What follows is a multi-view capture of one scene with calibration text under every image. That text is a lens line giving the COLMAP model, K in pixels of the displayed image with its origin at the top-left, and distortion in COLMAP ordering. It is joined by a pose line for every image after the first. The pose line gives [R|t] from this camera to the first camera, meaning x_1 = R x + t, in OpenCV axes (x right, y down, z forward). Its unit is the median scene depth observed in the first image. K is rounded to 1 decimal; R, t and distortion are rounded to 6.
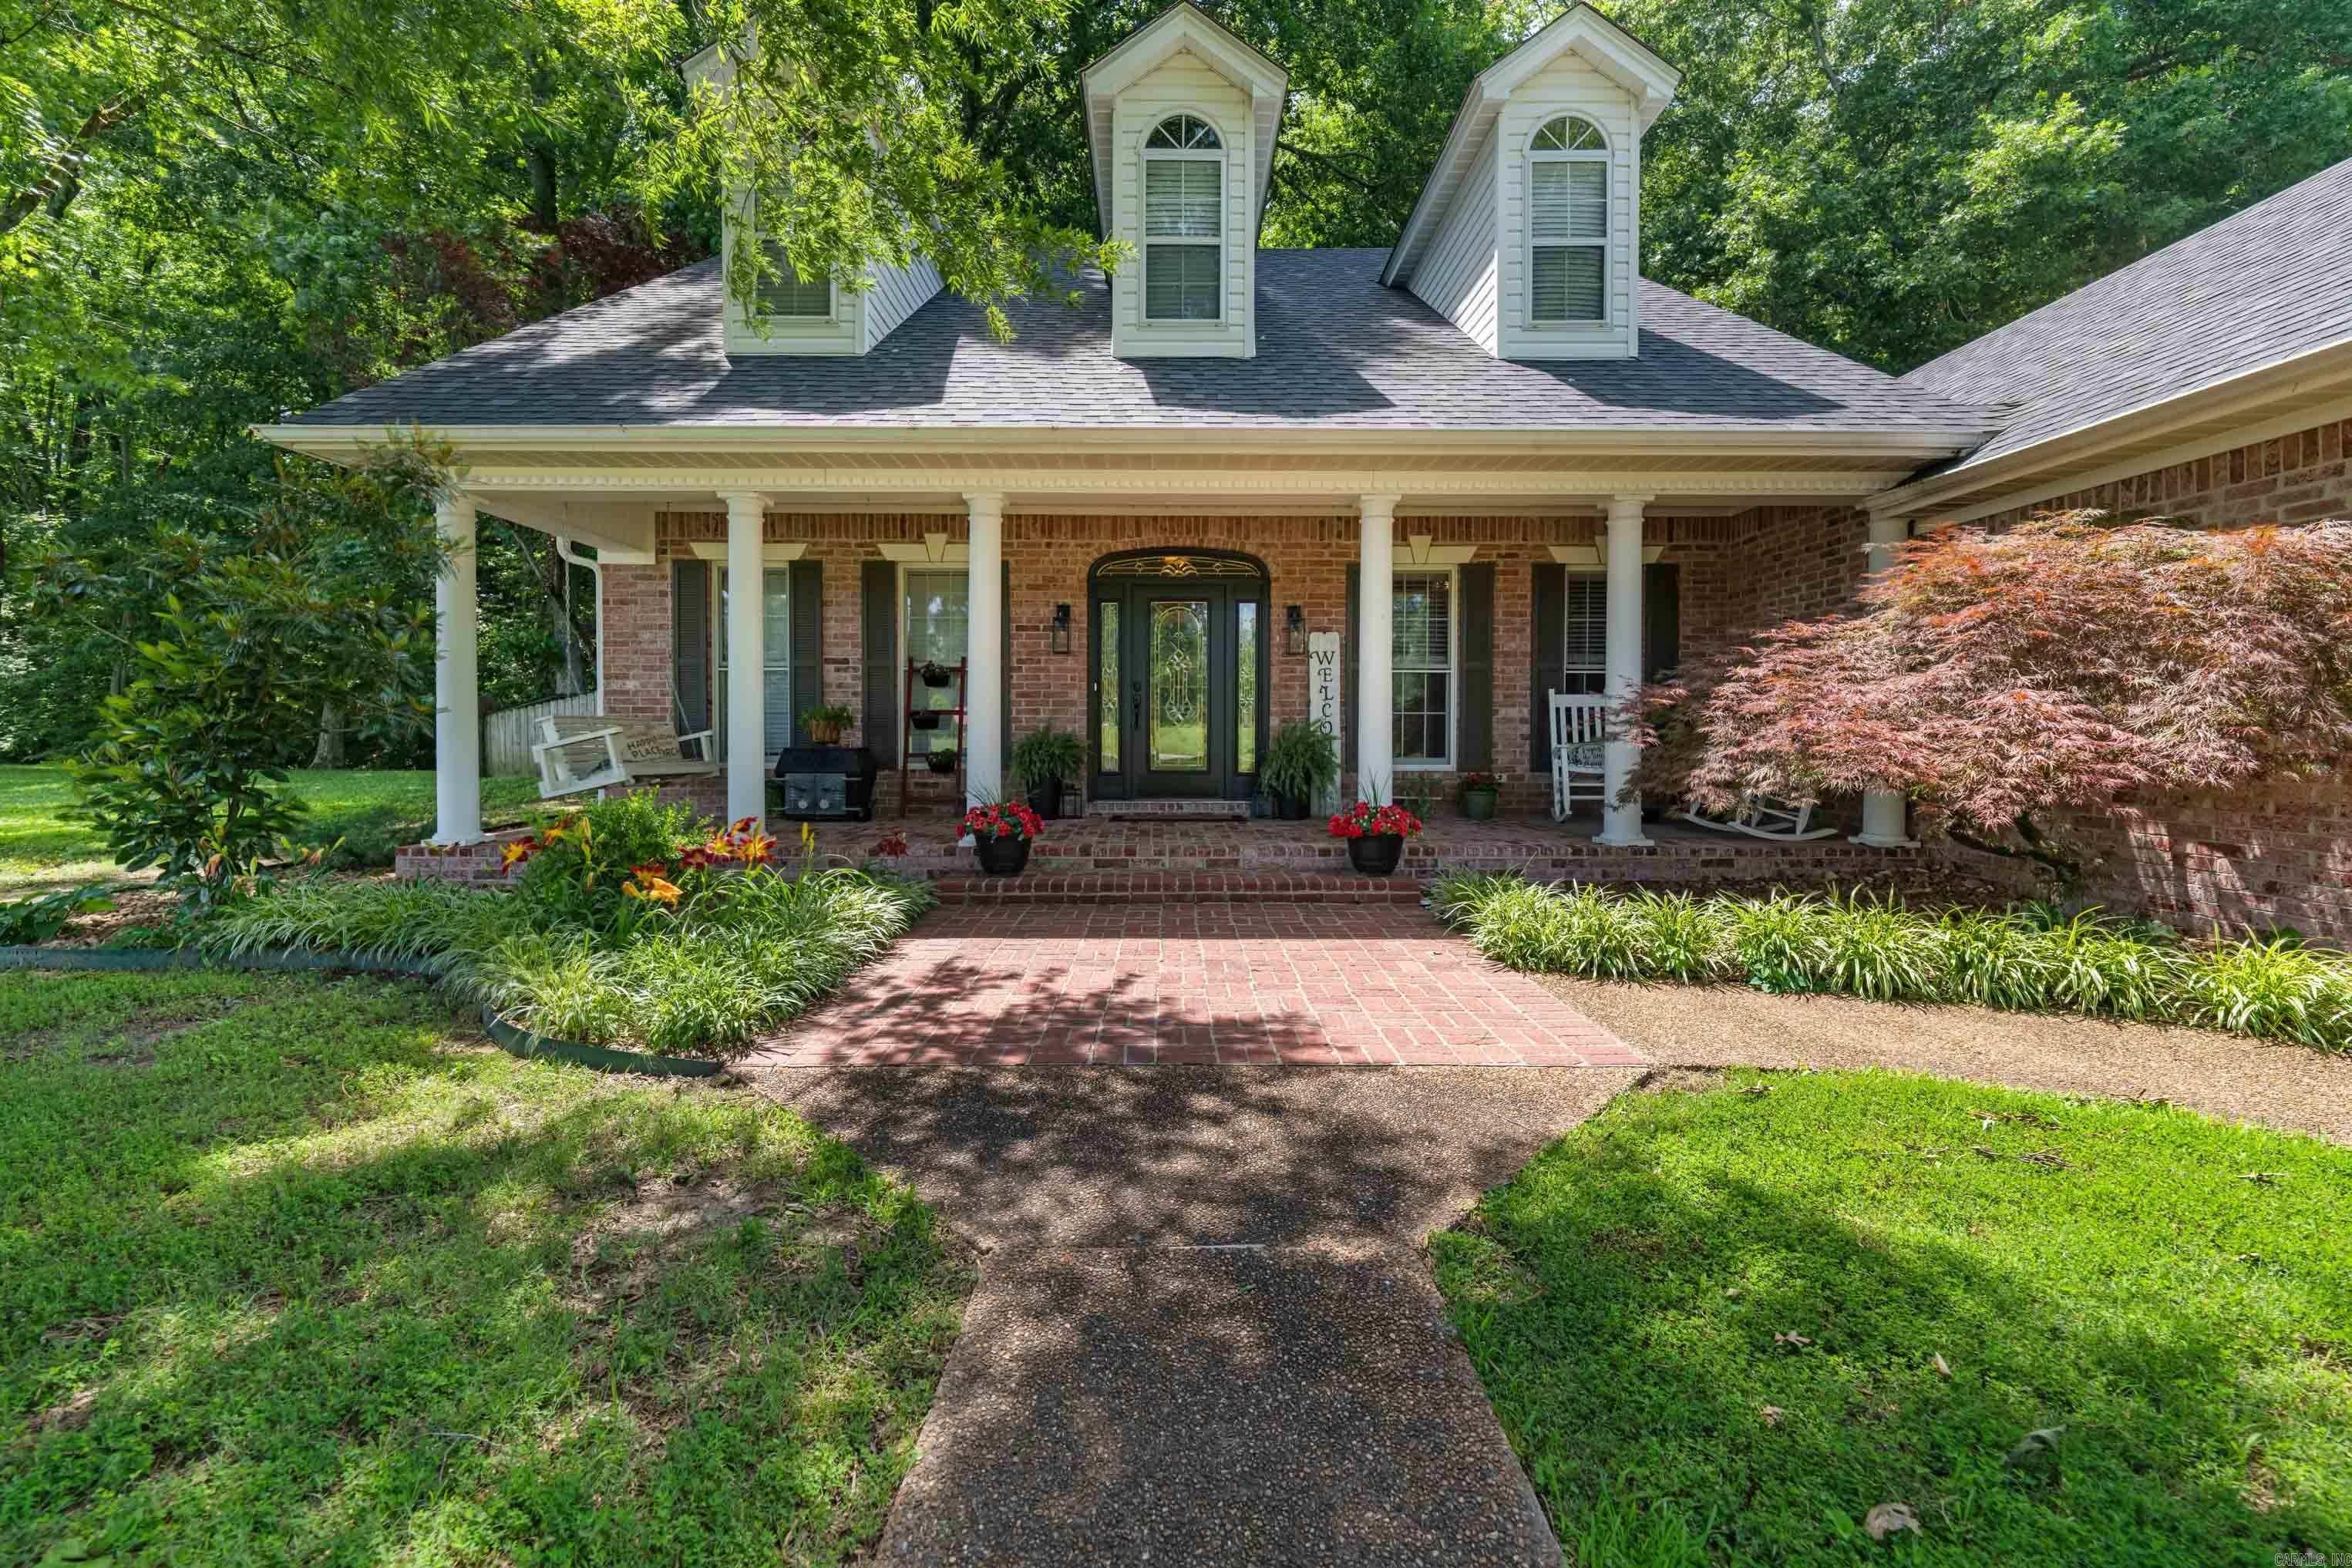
lens RADIAL K [[967.3, 0, 1176.9], [0, 967.3, 762.3], [0, 0, 1]] dist [-0.001929, 0.000468]
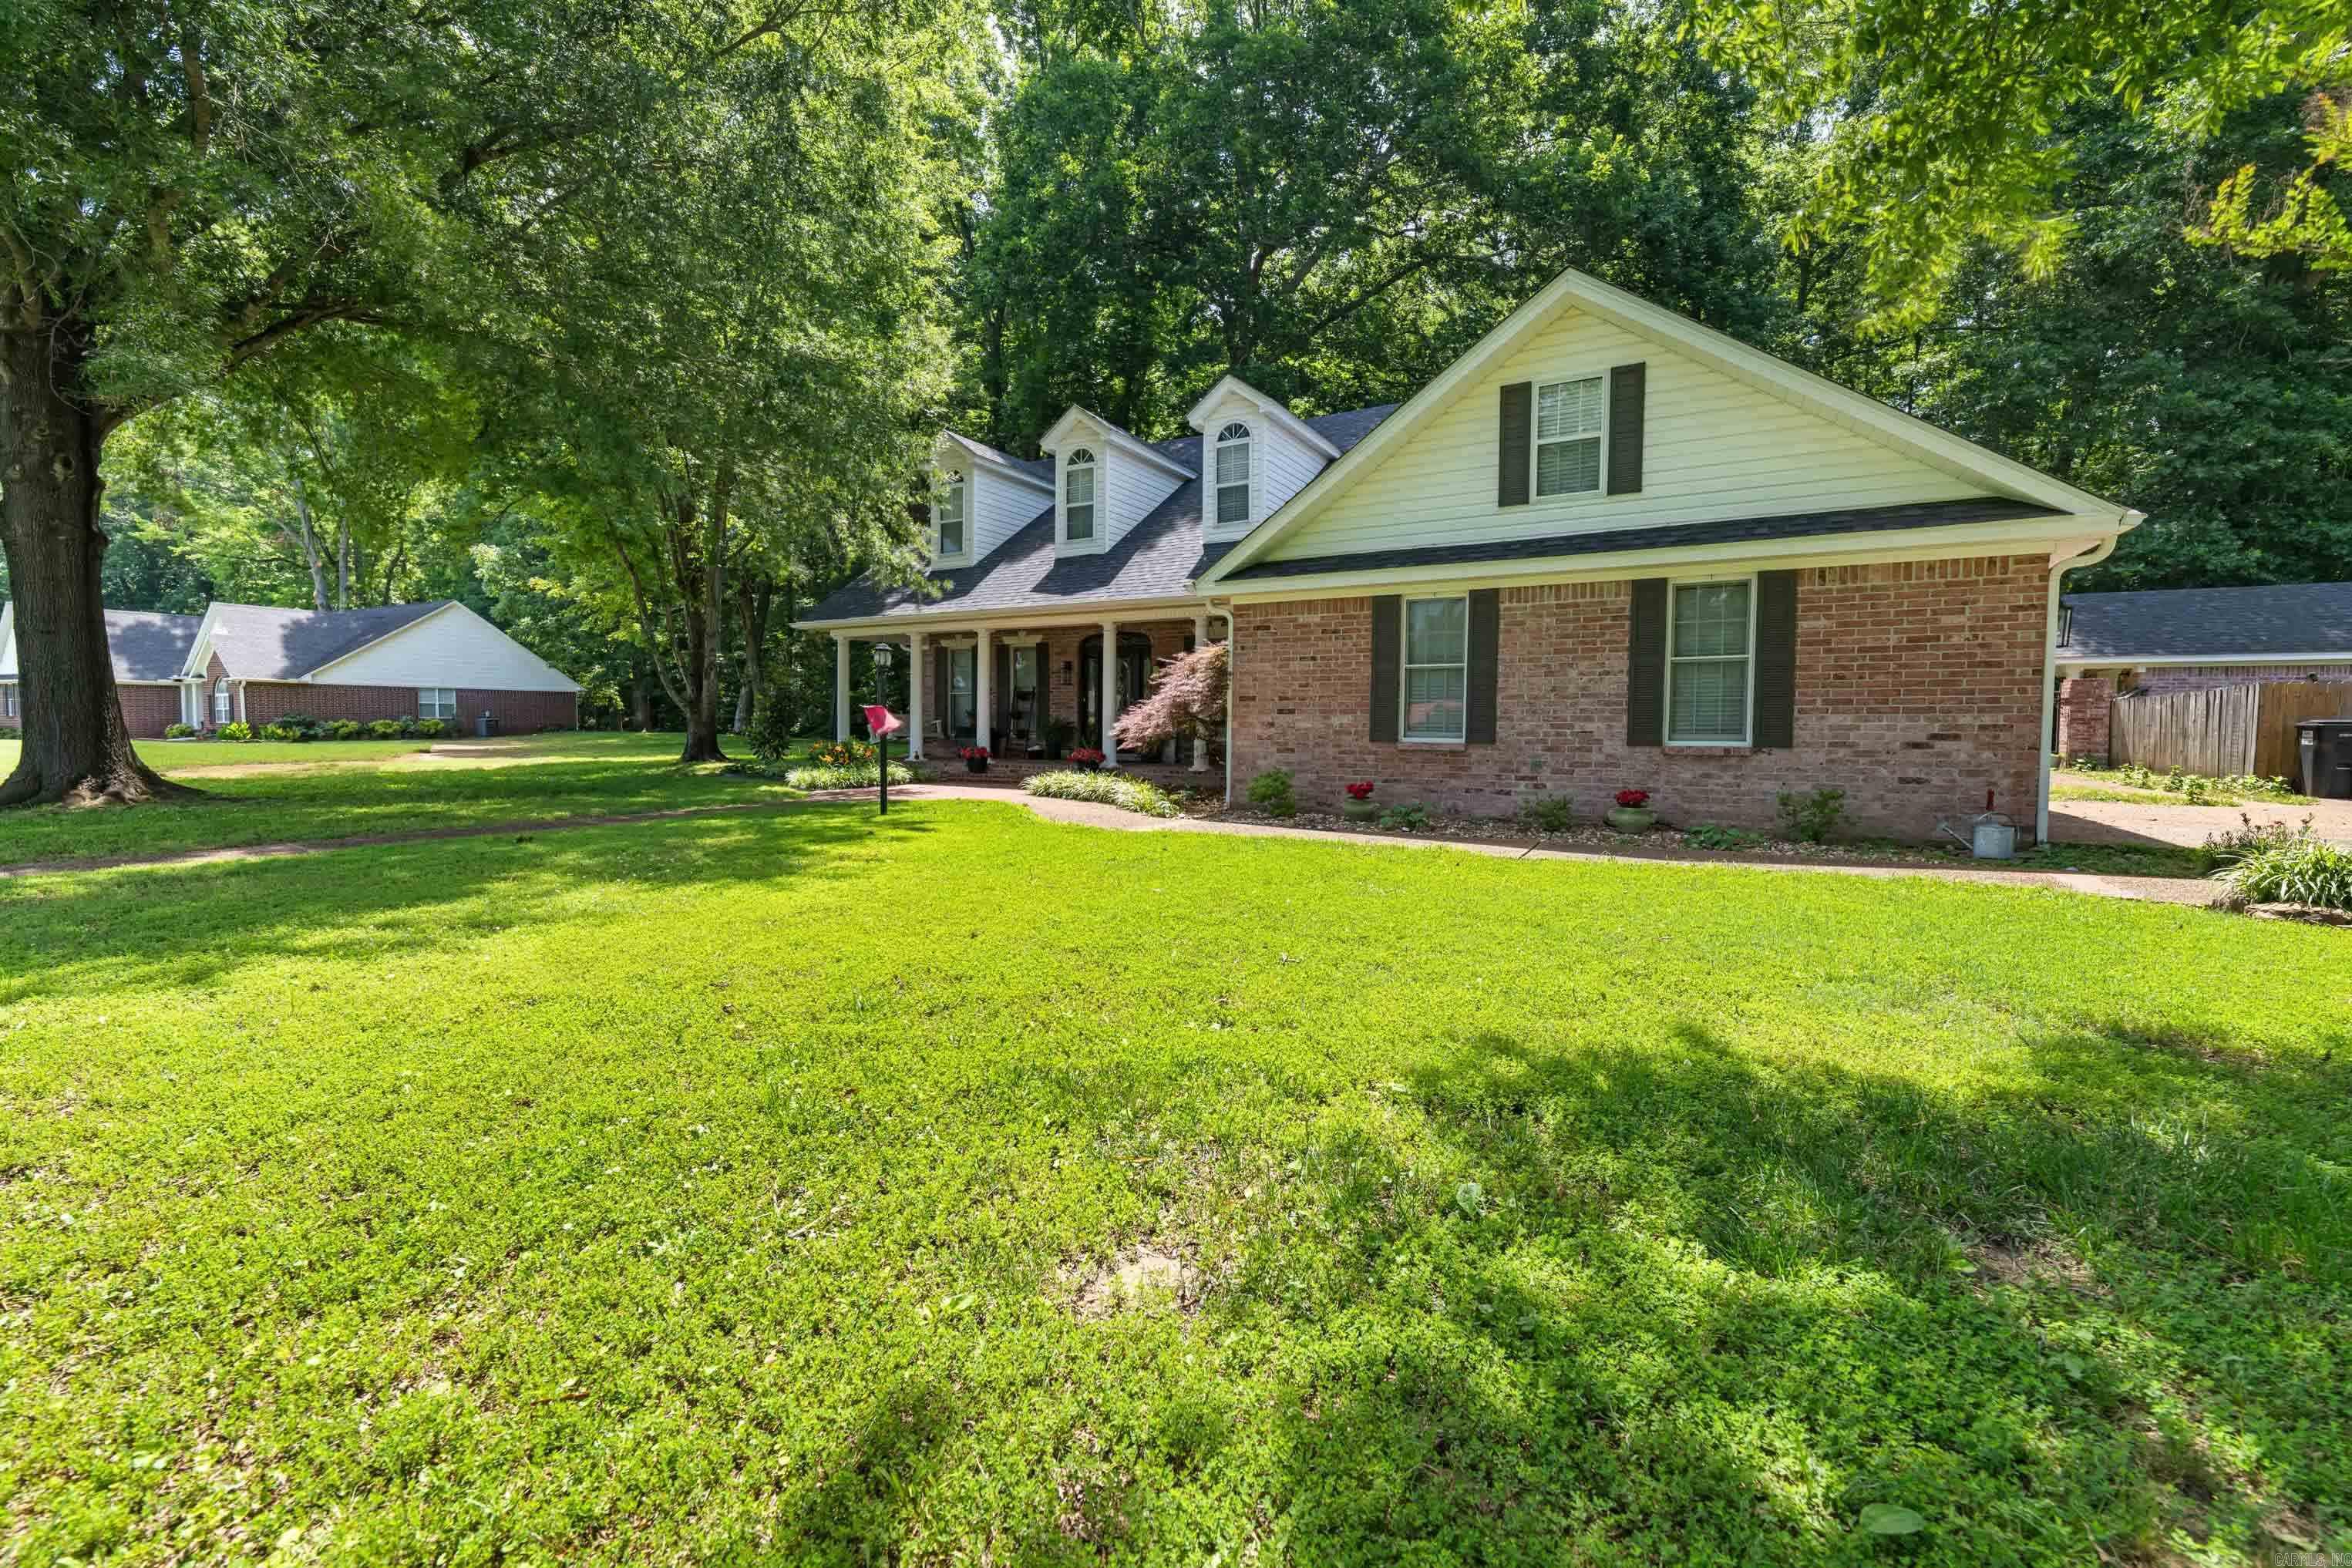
lens RADIAL K [[967.3, 0, 1196.1], [0, 967.3, 790.8], [0, 0, 1]] dist [-0.001929, 0.000468]
pose [[0.870862, 0.037891, -0.490066, 1.355740], [-0.018622, 0.998852, 0.044138, 0.028915], [0.491175, -0.029312, 0.870567, -0.851065]]
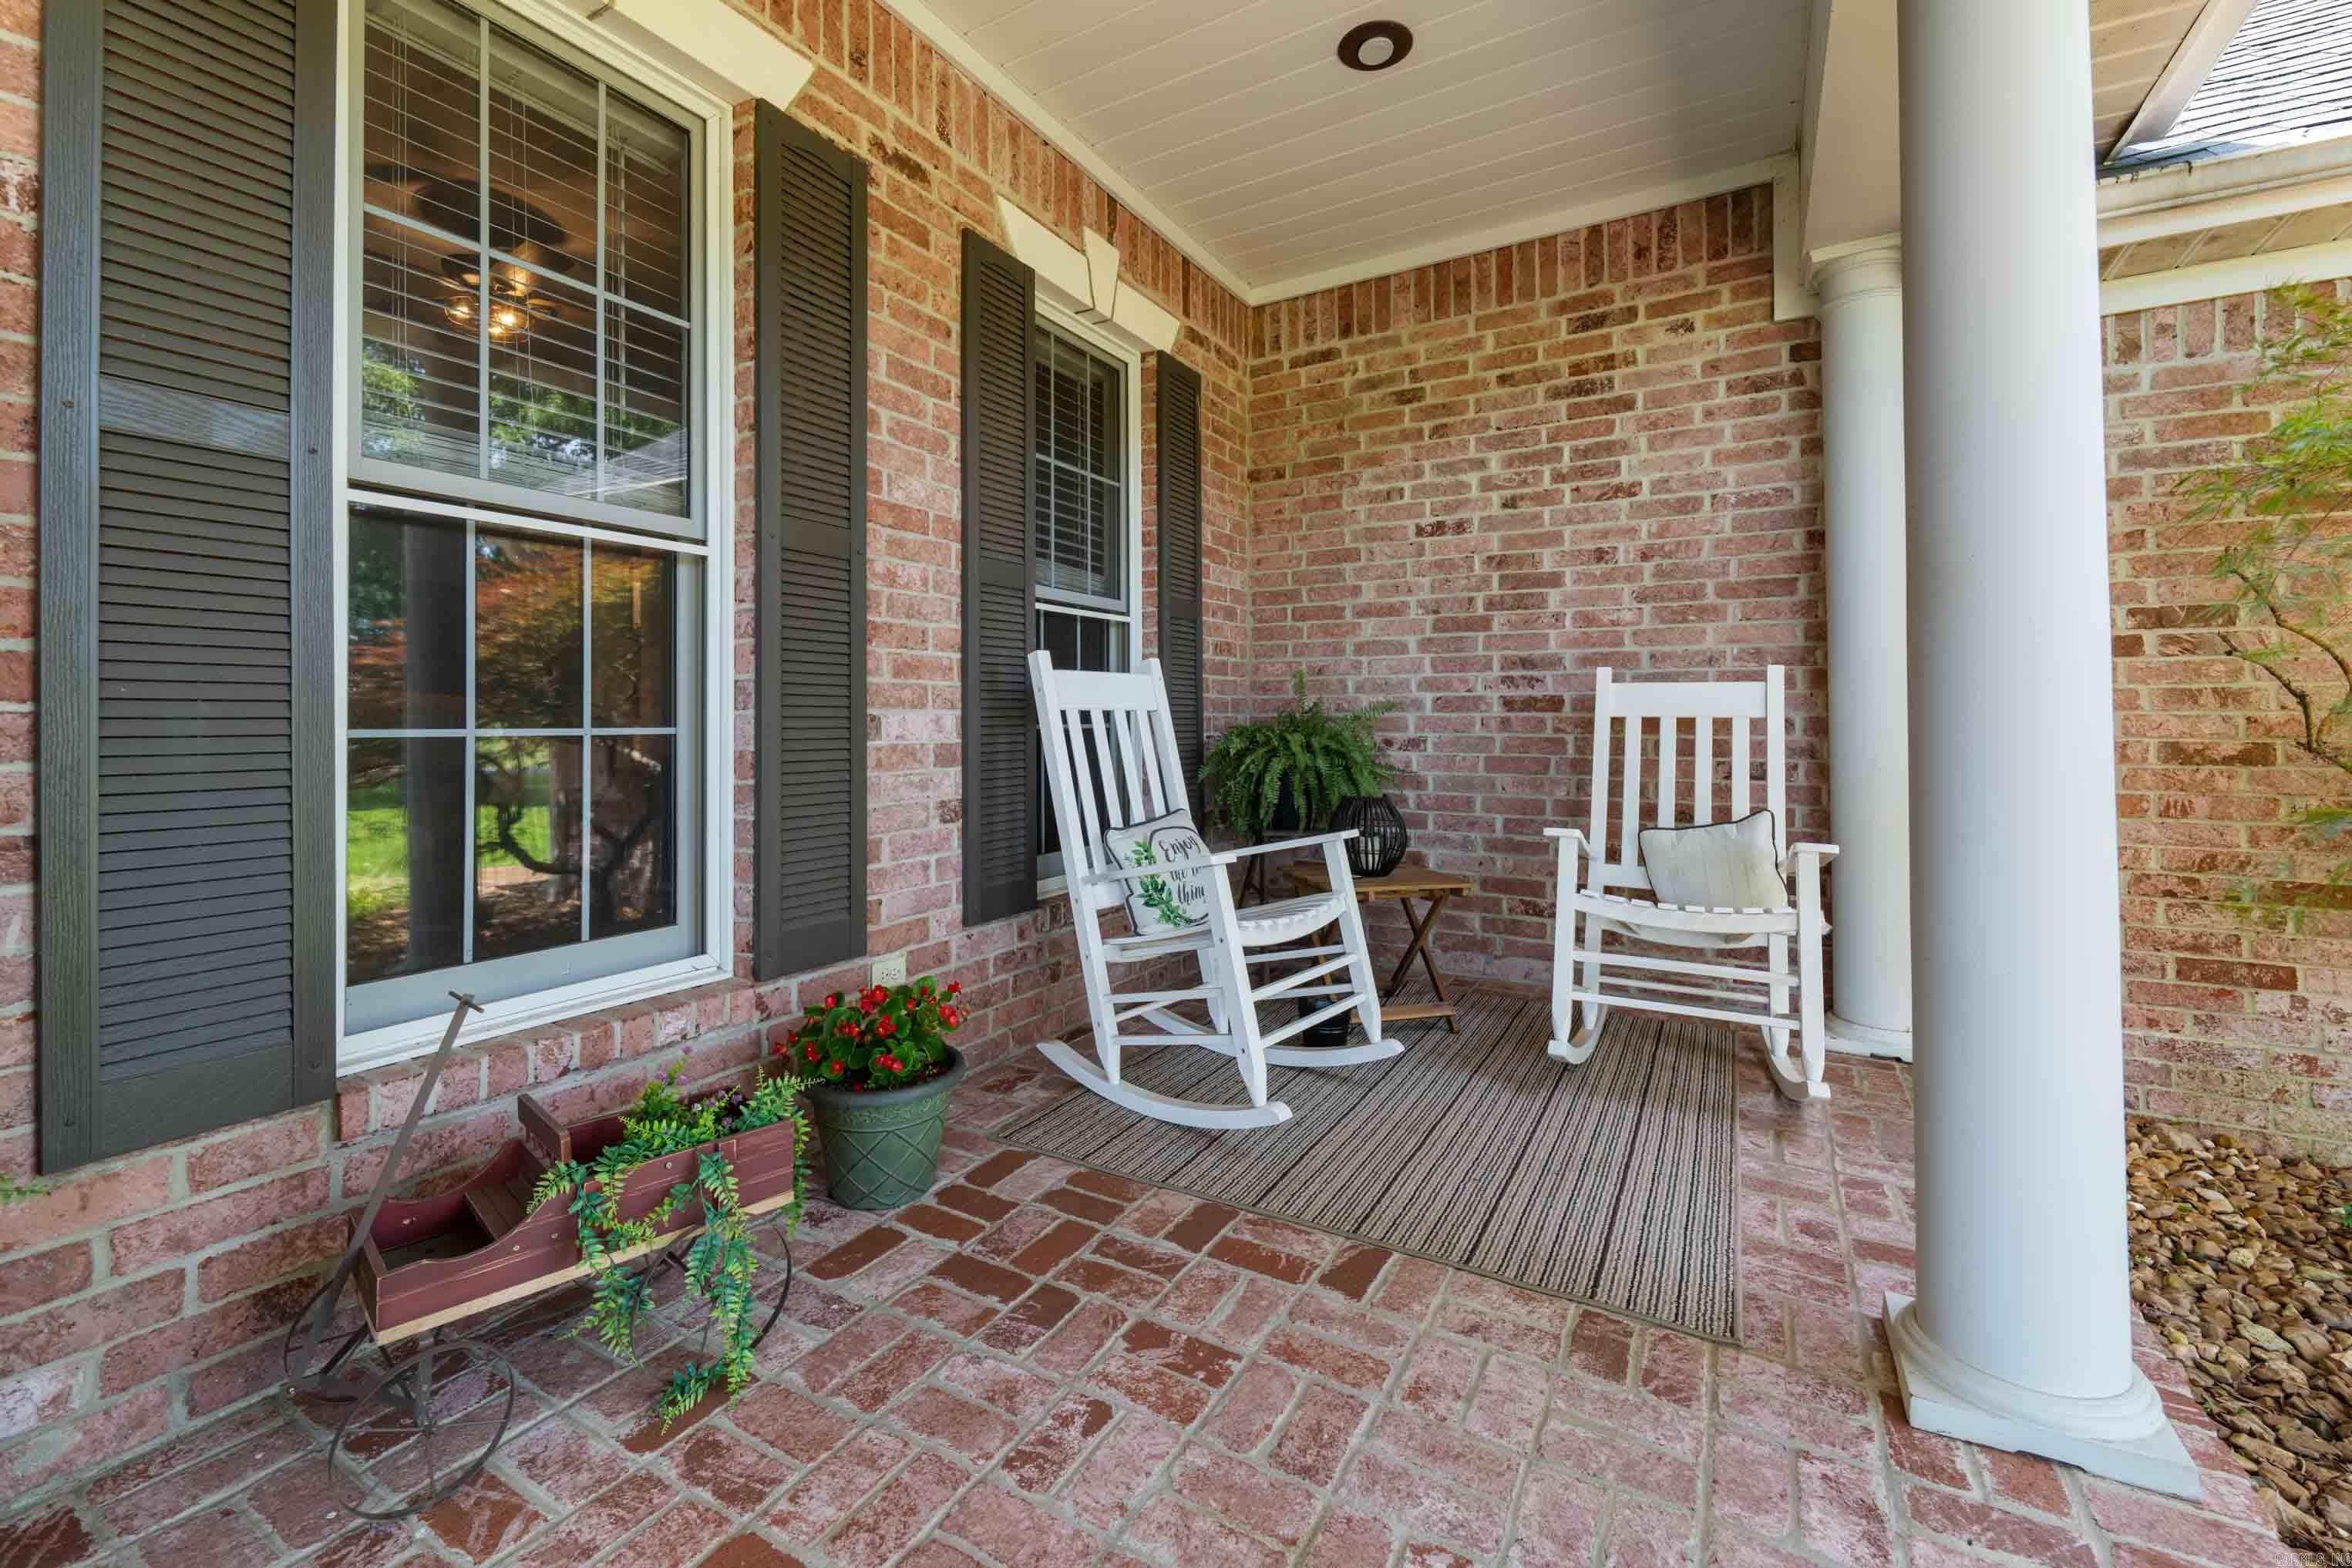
lens RADIAL K [[967.3, 0, 1146.9], [0, 967.3, 712.0], [0, 0, 1]] dist [-0.001929, 0.000468]
pose [[0.530386, -0.000655, 0.847756, 0.165662], [0.018309, 0.999775, -0.010682, -0.059715], [-0.847559, 0.021187, 0.530279, 0.914159]]
